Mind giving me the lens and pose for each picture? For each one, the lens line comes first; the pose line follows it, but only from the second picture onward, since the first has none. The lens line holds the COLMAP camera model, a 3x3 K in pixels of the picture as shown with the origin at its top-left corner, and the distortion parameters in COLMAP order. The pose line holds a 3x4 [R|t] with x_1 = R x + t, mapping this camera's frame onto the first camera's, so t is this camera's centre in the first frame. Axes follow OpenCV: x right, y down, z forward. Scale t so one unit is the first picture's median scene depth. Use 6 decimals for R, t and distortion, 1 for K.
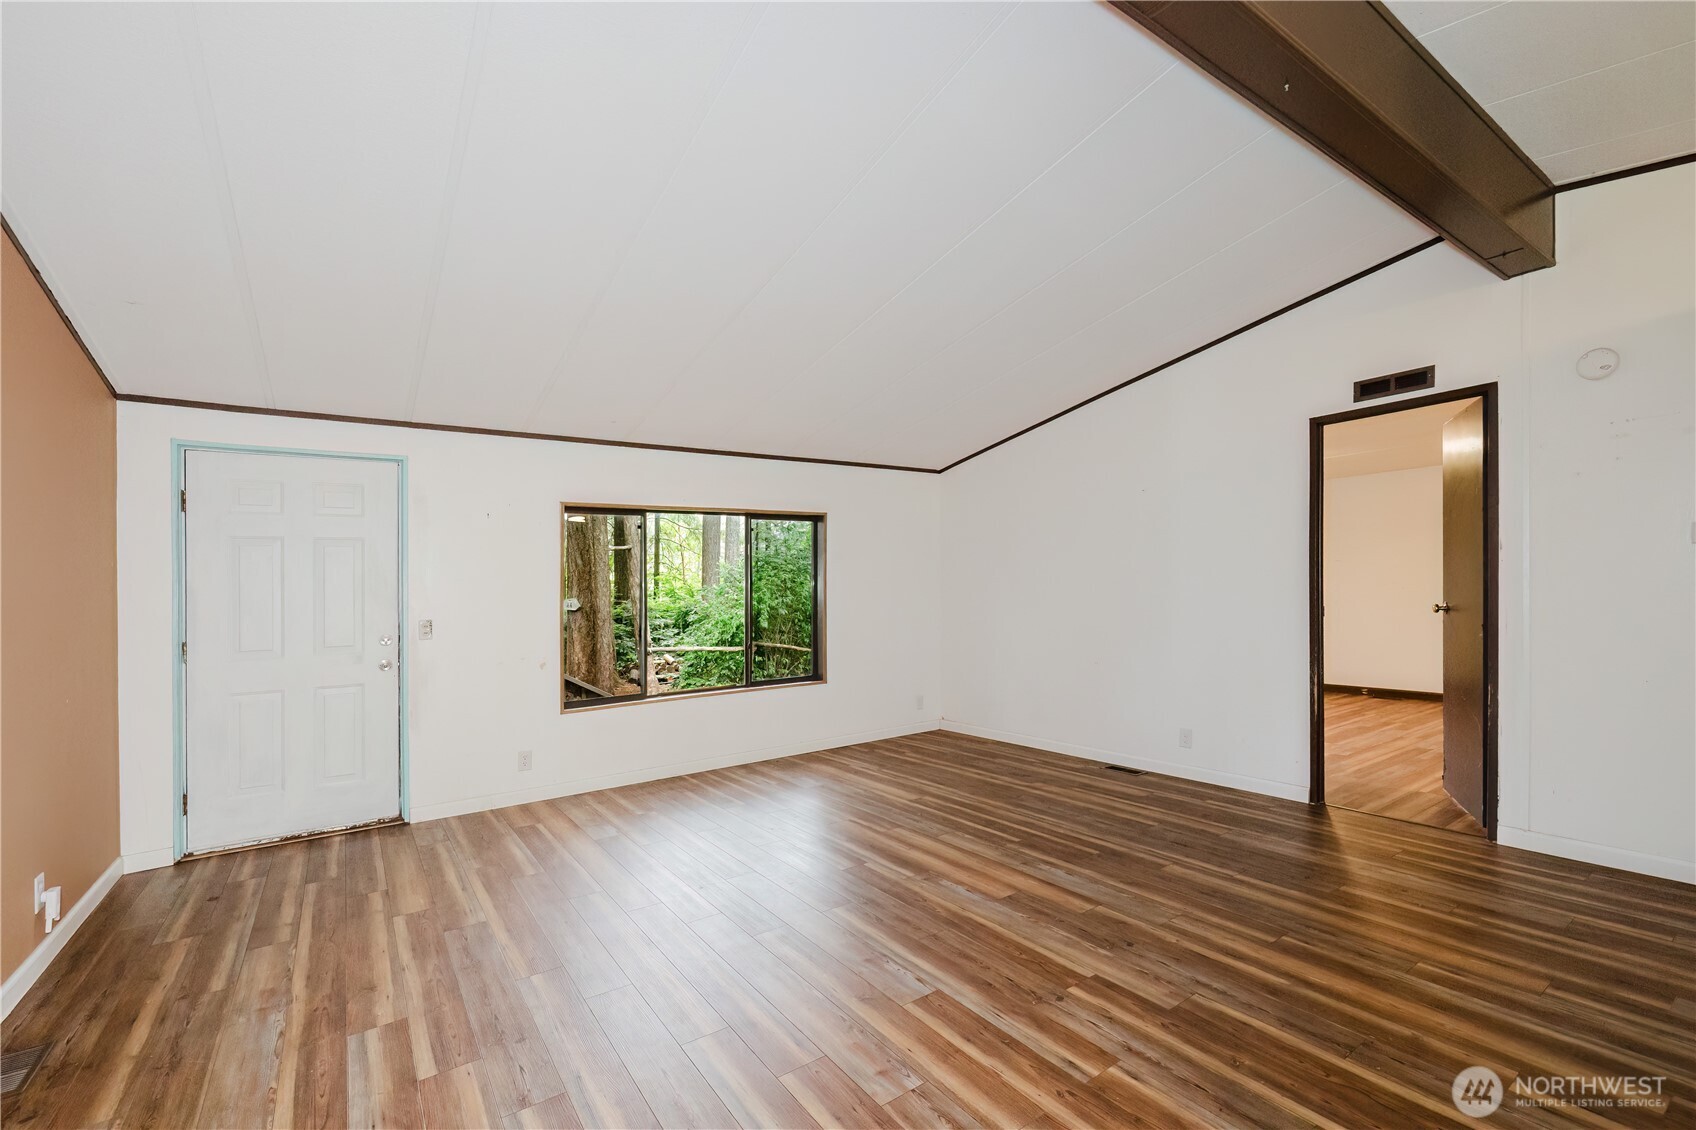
lens RADIAL K [[726.7, 0, 856.5], [0, 726.7, 579.5], [0, 0, 1]] dist [-0.002388, -0.000563]
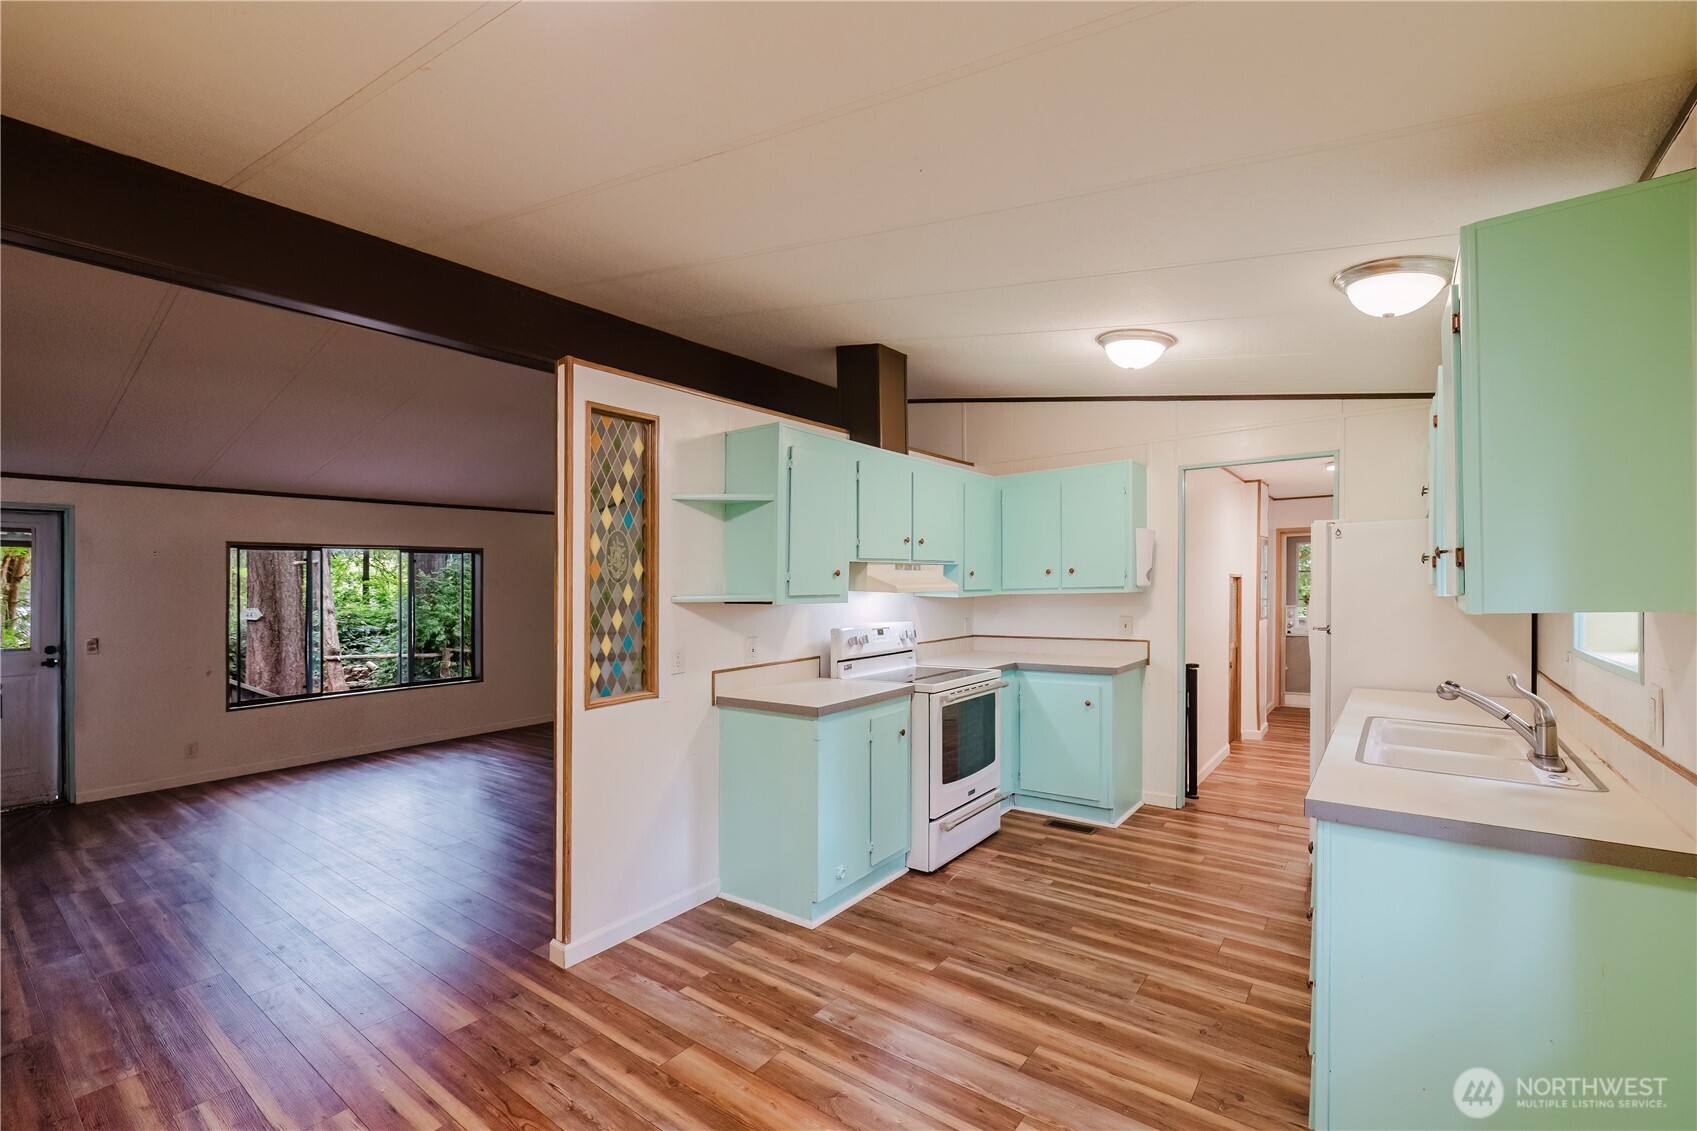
lens RADIAL K [[727.1, 0, 857.0], [0, 727.1, 580.0], [0, 0, 1]] dist [-0.002388, -0.000563]
pose [[0.952707, 0.011978, 0.303654, 0.286135], [-0.012008, 0.999926, -0.001768, -0.060655], [-0.303653, -0.001962, 0.952781, -0.606549]]
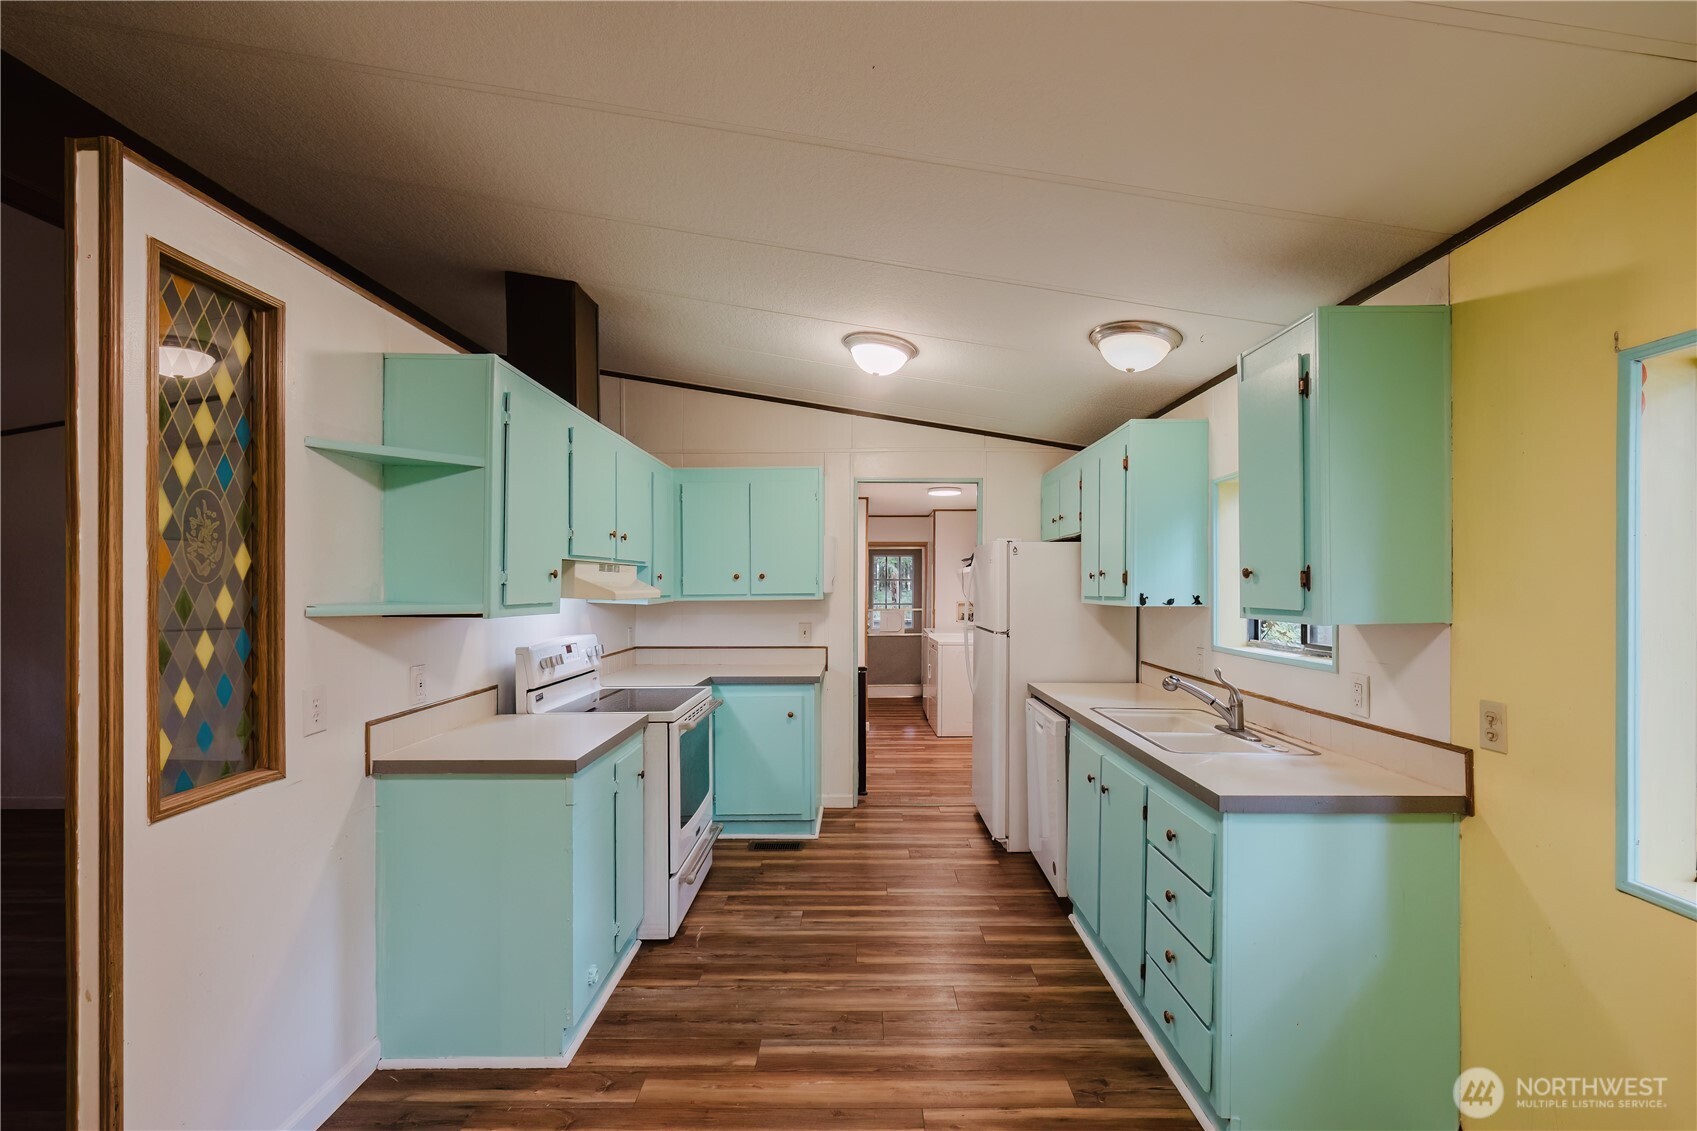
lens RADIAL K [[723.0, 0, 867.7], [0, 723.0, 592.1], [0, 0, 1]] dist [-0.002350, -0.000322]
pose [[0.574232, 0.016138, 0.818534, 0.155597], [-0.026210, 0.999656, -0.001322, -0.060420], [-0.818273, -0.020695, 0.574457, -0.361690]]
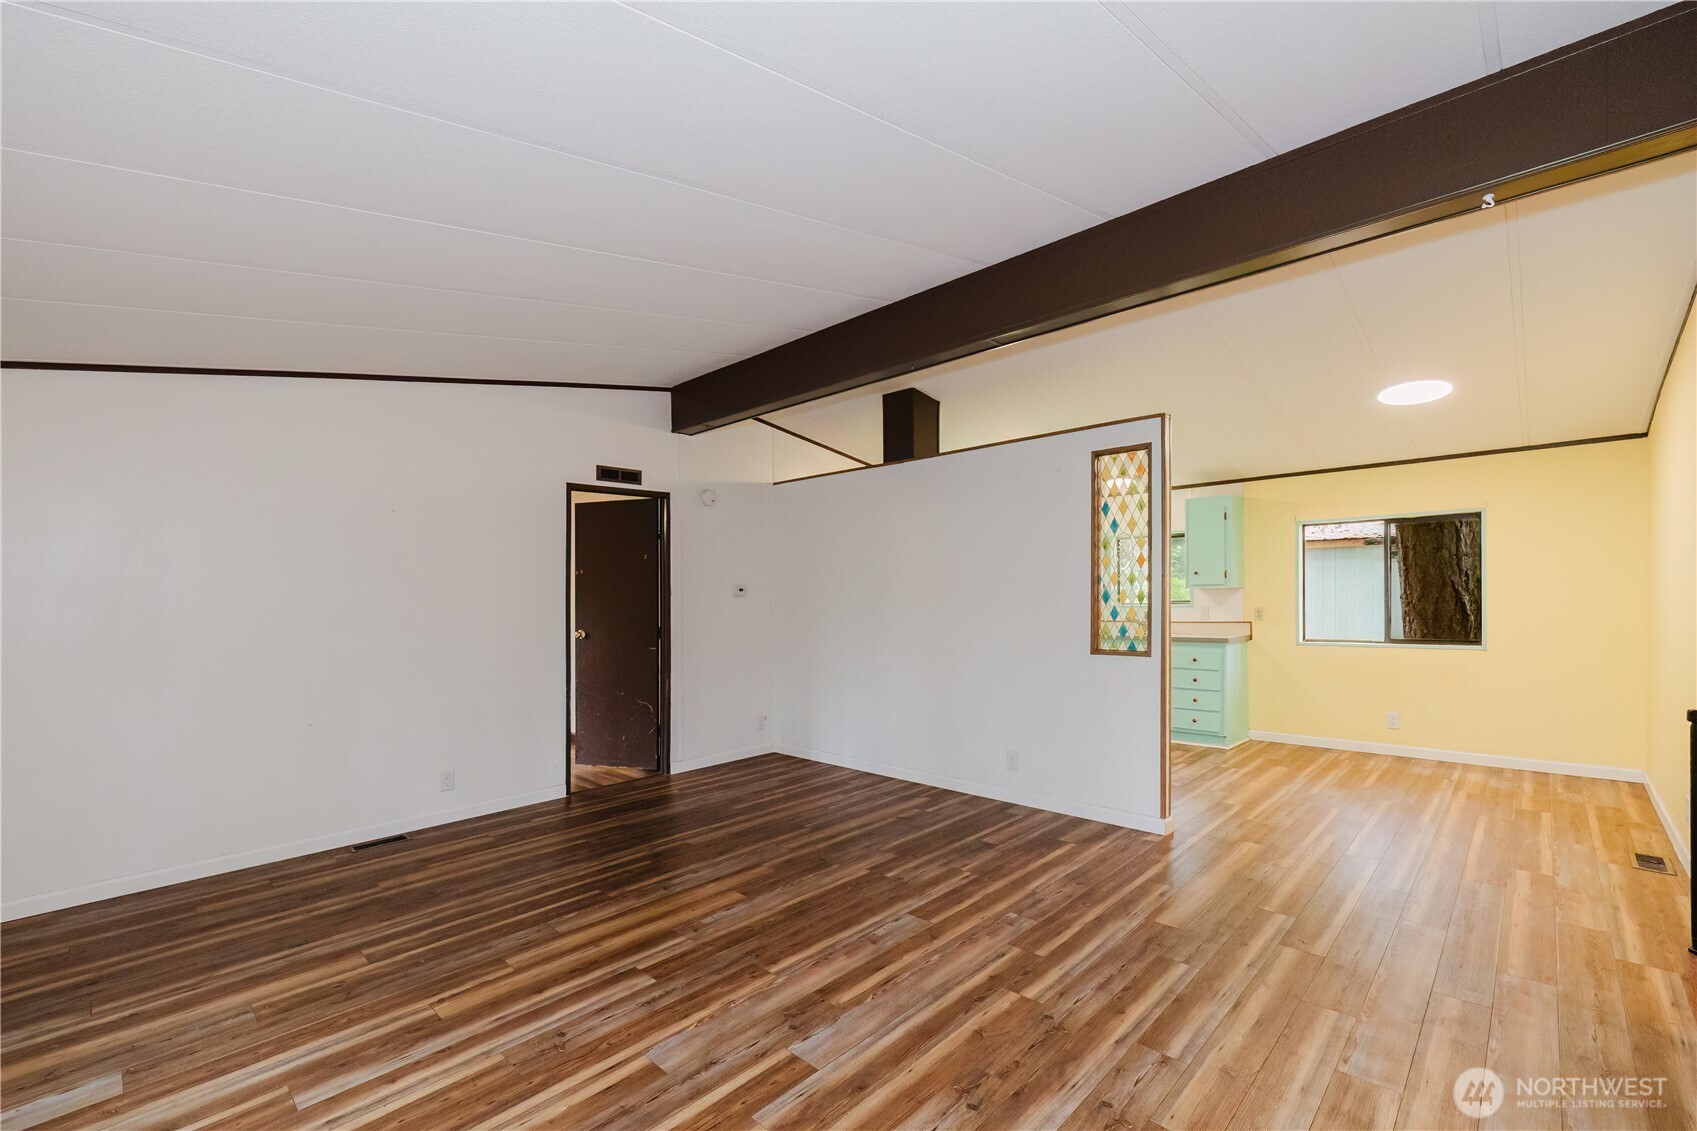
lens RADIAL K [[734.2, 0, 842.8], [0, 734.2, 607.5], [0, 0, 1]] dist [-0.000037, -0.000227]
pose [[-0.191586, 0.013255, 0.981386, -0.692450], [0.006812, 0.999903, -0.012176, 0.008648], [-0.981452, 0.004352, -0.191658, 0.789693]]
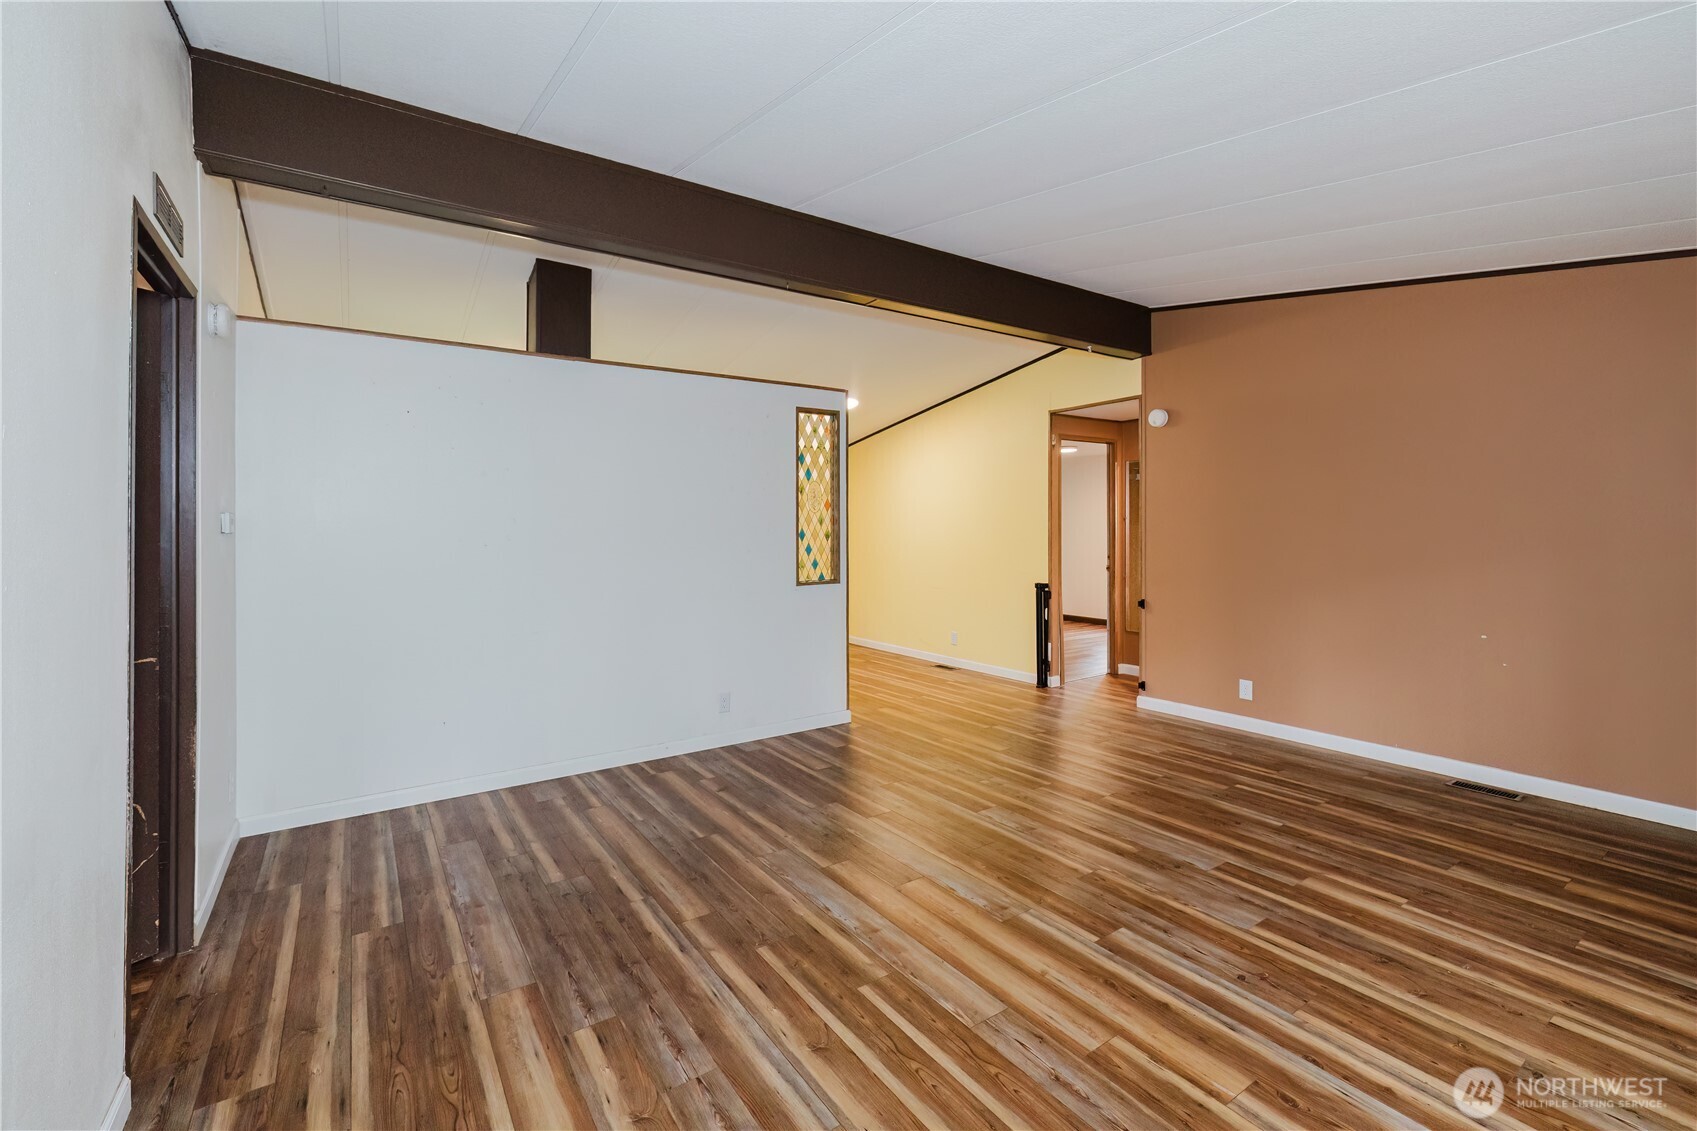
lens RADIAL K [[727.1, 0, 857.0], [0, 727.1, 580.0], [0, 0, 1]] dist [-0.002388, -0.000563]
pose [[-0.999214, 0.039586, 0.001876, 0.193919], [0.039630, 0.997916, 0.050914, -0.000860], [0.000143, 0.050949, -0.998701, 1.424511]]
